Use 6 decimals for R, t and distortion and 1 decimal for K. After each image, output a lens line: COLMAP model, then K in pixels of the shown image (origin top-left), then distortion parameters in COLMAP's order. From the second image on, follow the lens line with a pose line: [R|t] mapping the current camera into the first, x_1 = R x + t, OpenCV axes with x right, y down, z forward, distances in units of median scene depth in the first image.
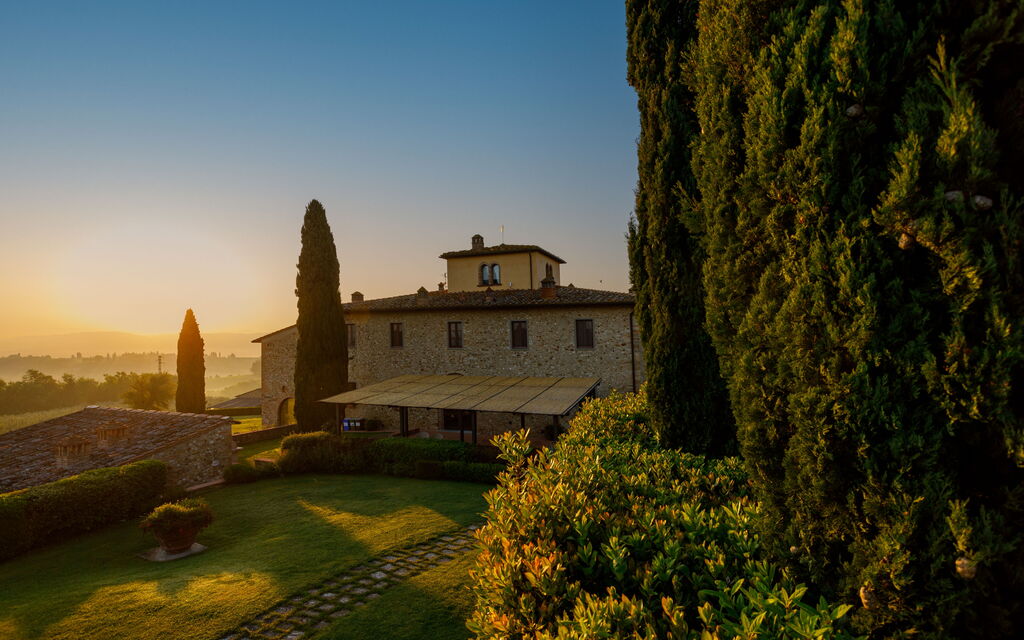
lens RADIAL K [[504.0, 0, 512.6], [0, 504.0, 287.3], [0, 0, 1]] dist [0.000274, 0.000144]
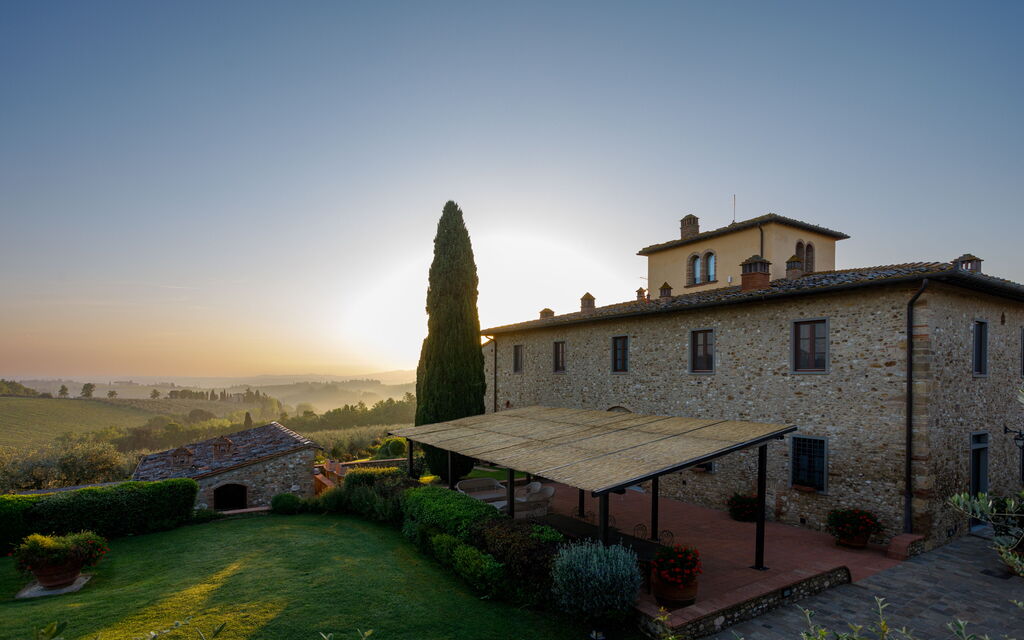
lens RADIAL K [[520.1, 0, 484.3], [0, 520.1, 385.7], [0, 0, 1]] dist [0.004614, 0.000785]
pose [[0.799620, 0.015291, -0.600312, 0.198796], [0.064562, 0.991692, 0.111256, 0.047047], [0.597026, -0.127720, 0.791990, 0.310556]]
